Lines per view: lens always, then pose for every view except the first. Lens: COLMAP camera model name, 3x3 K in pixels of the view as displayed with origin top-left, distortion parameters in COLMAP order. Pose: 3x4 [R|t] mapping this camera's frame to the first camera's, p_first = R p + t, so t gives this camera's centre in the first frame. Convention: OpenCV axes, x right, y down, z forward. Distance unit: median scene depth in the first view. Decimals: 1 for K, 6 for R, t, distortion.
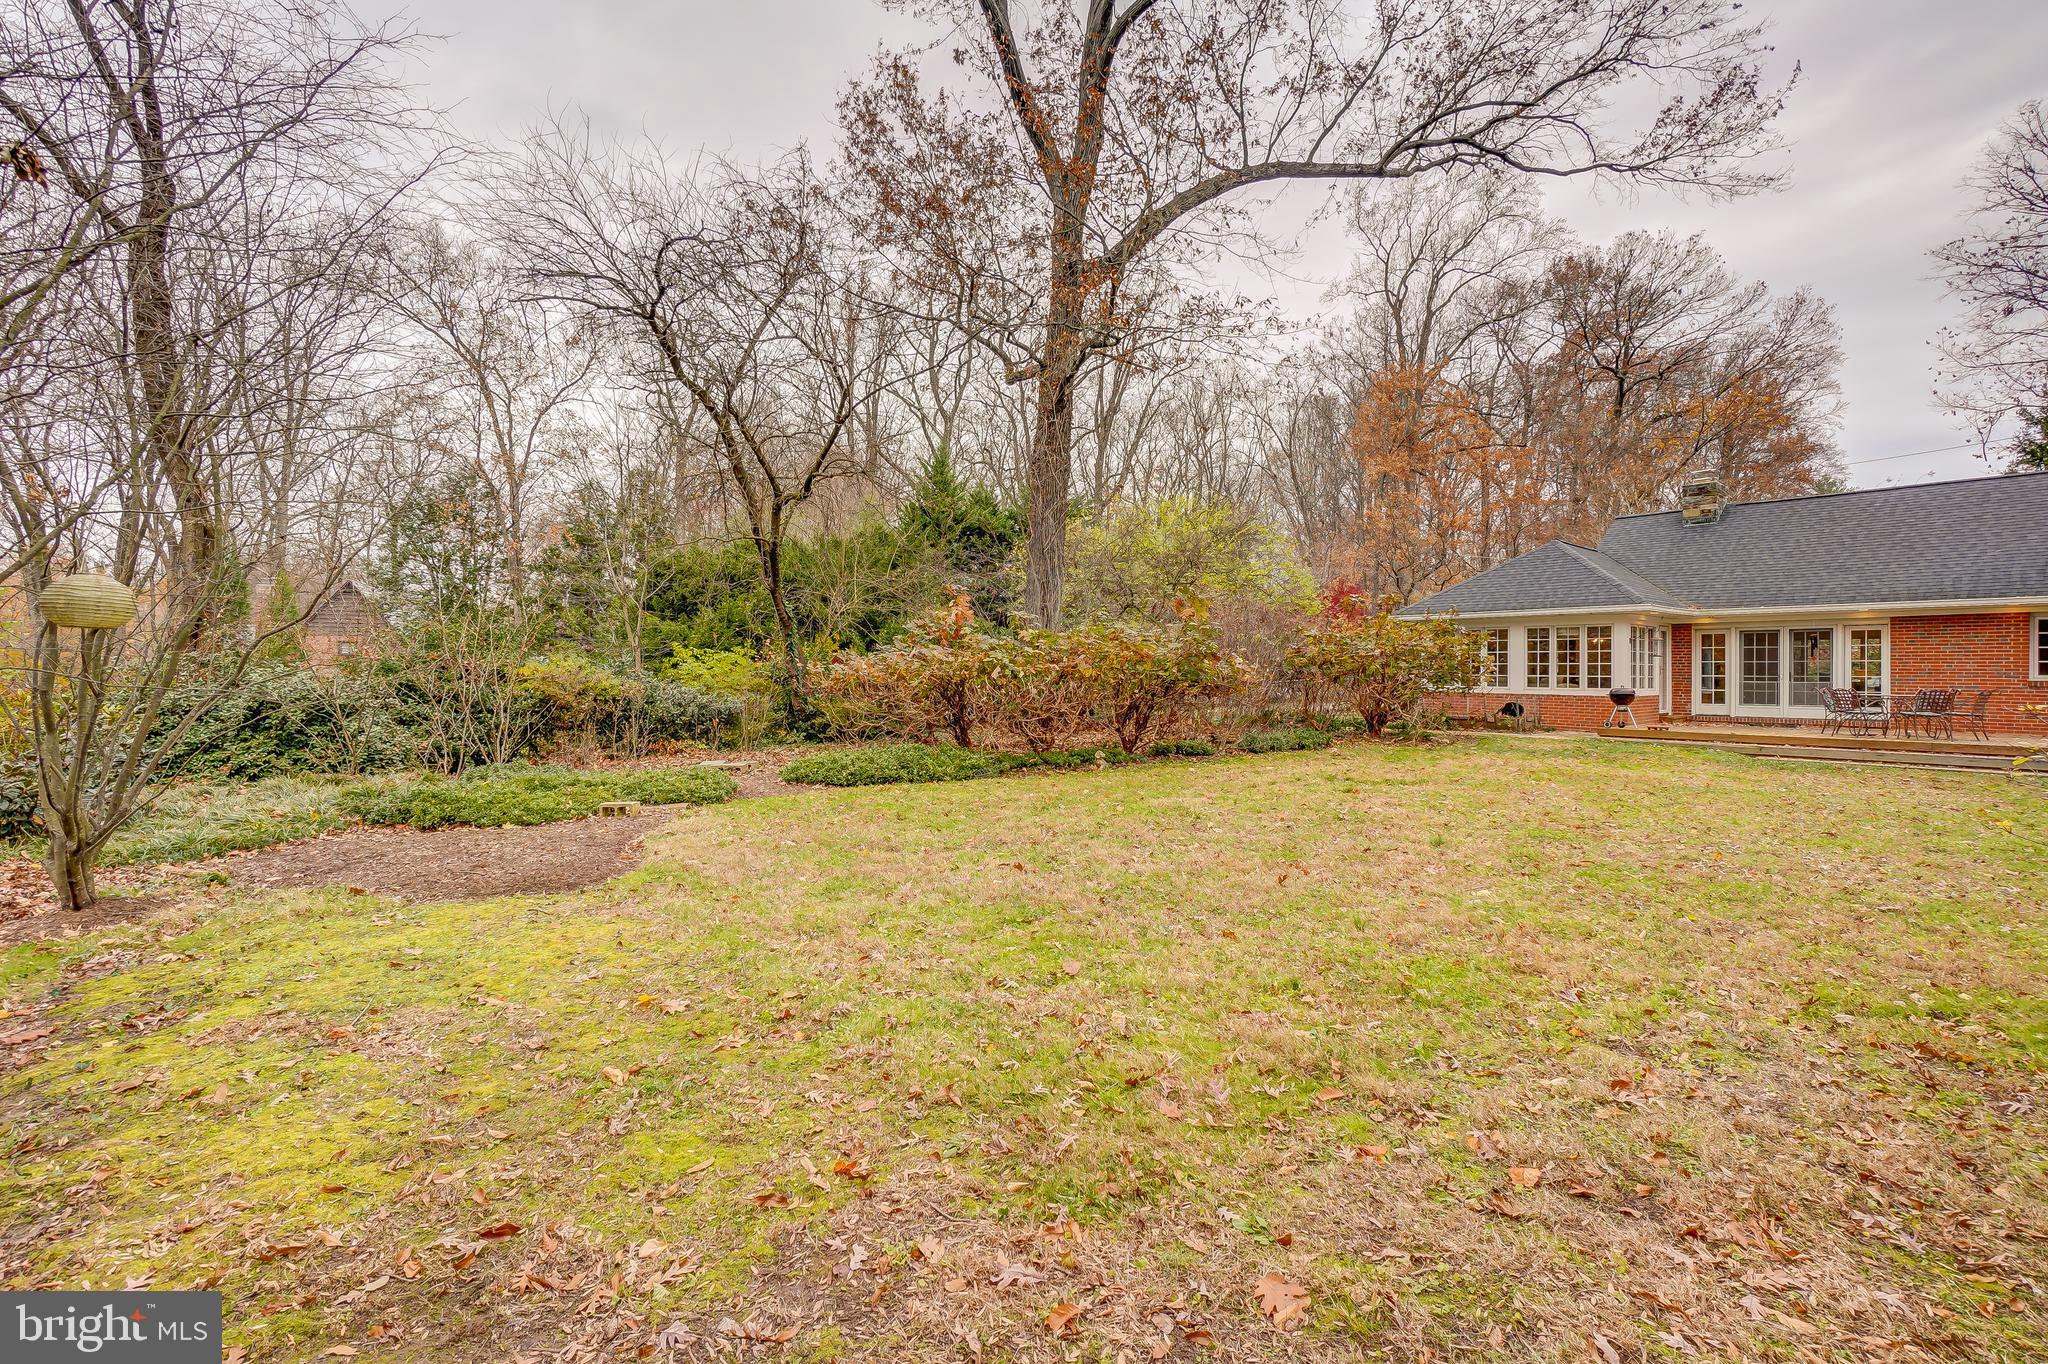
lens RADIAL K [[853.9, 0, 1024.0], [0, 853.9, 682.0], [0, 0, 1]] dist [-0.000974, -0.000098]
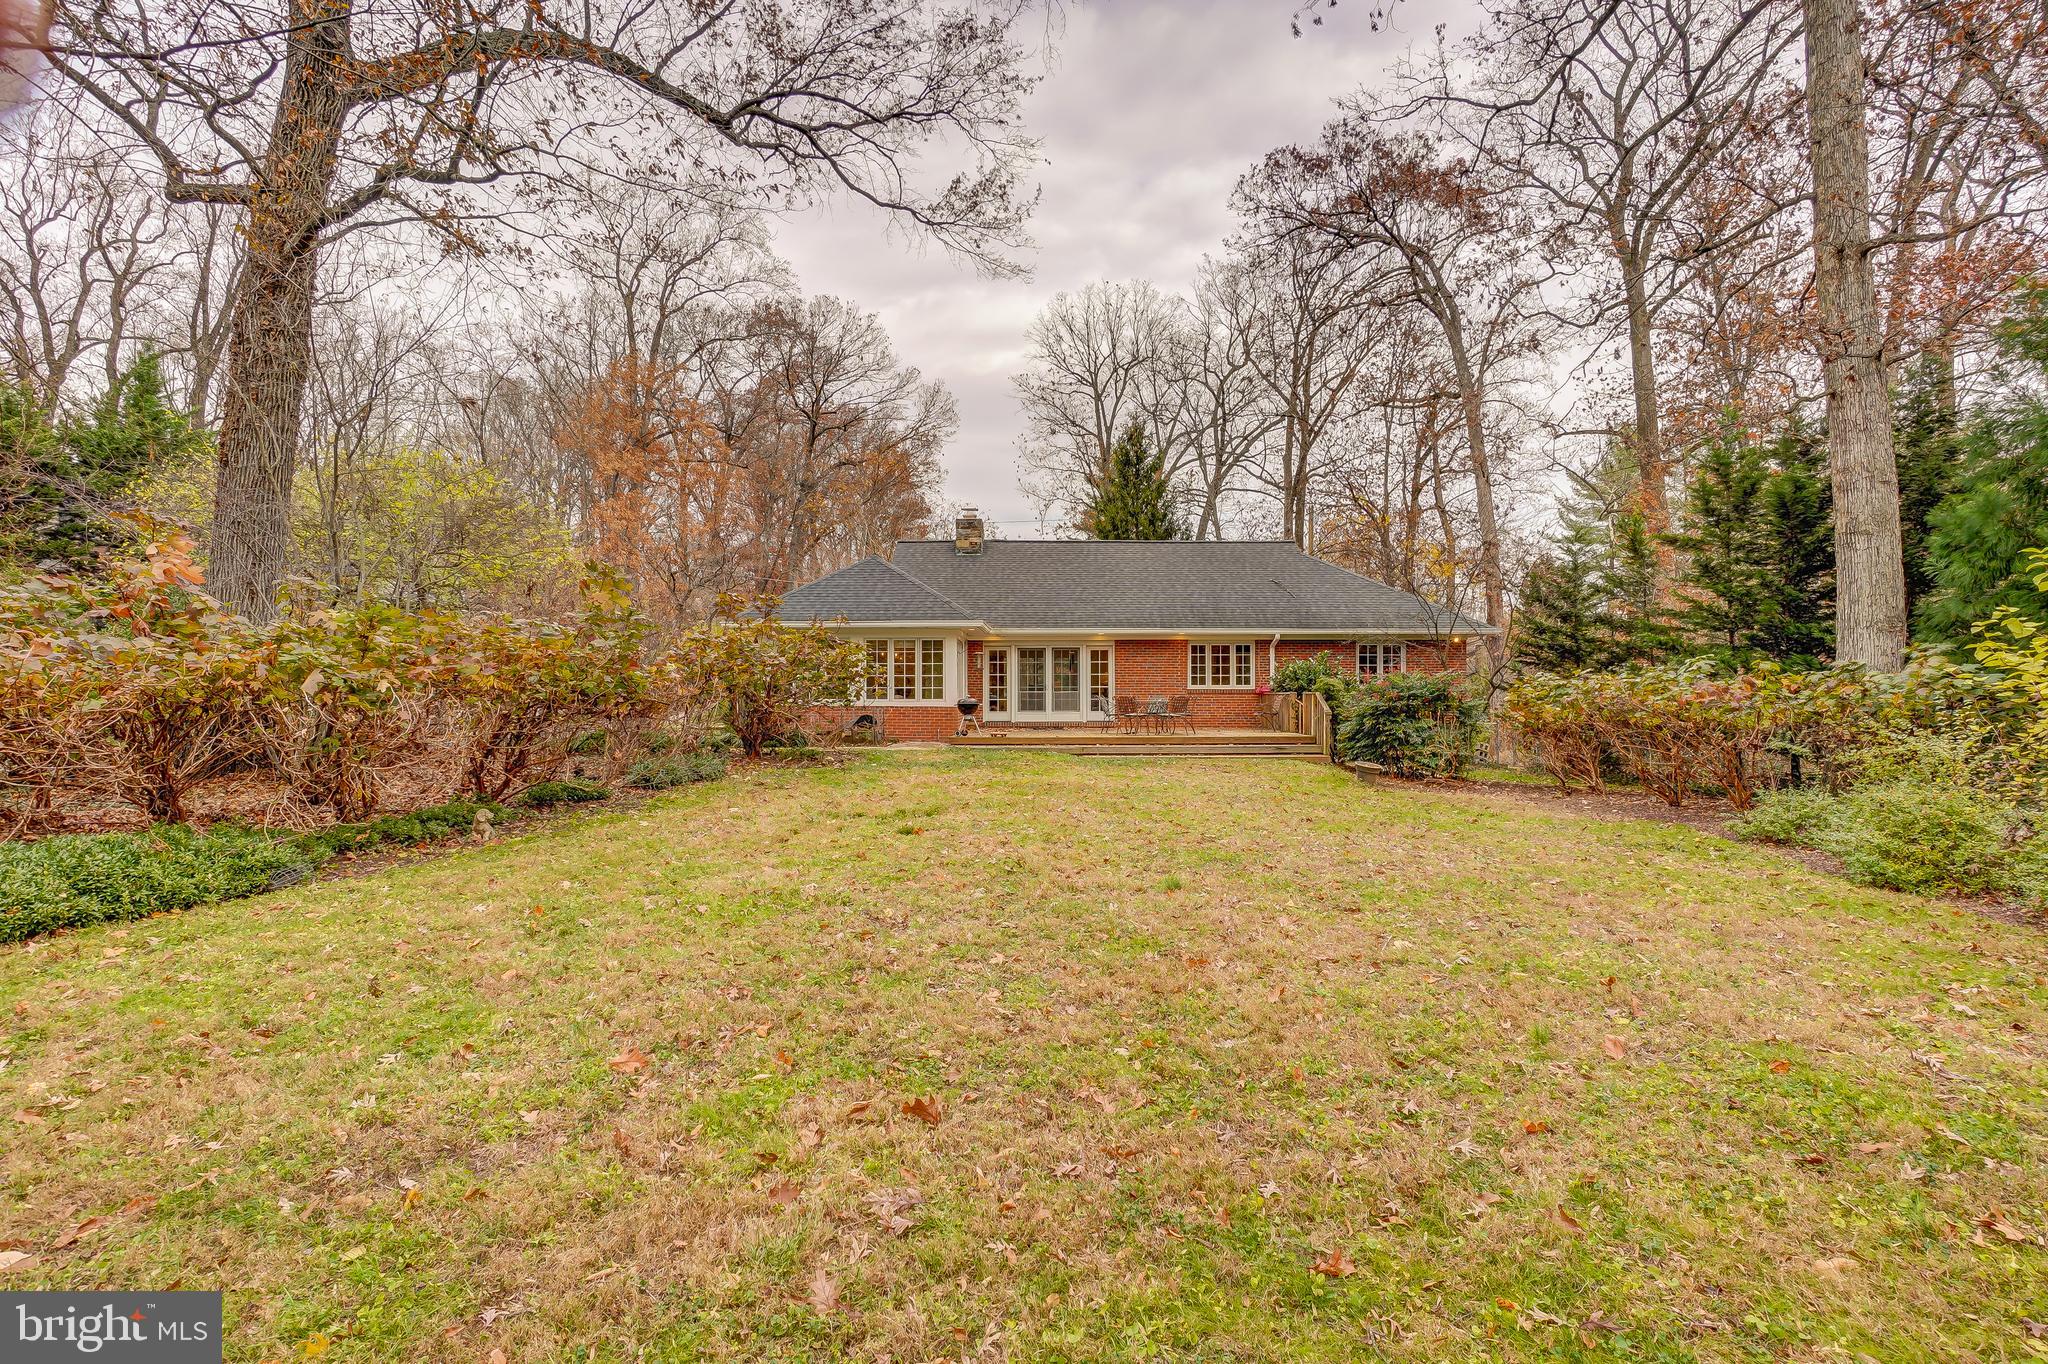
lens RADIAL K [[915.7, 0, 983.8], [0, 915.7, 671.7], [0, 0, 1]] dist [0.000067, 0.000702]
pose [[0.694260, 0.007603, 0.719684, -0.088201], [0.012648, 0.999661, -0.022762, -0.000028], [-0.719613, 0.024905, 0.693928, 0.168899]]
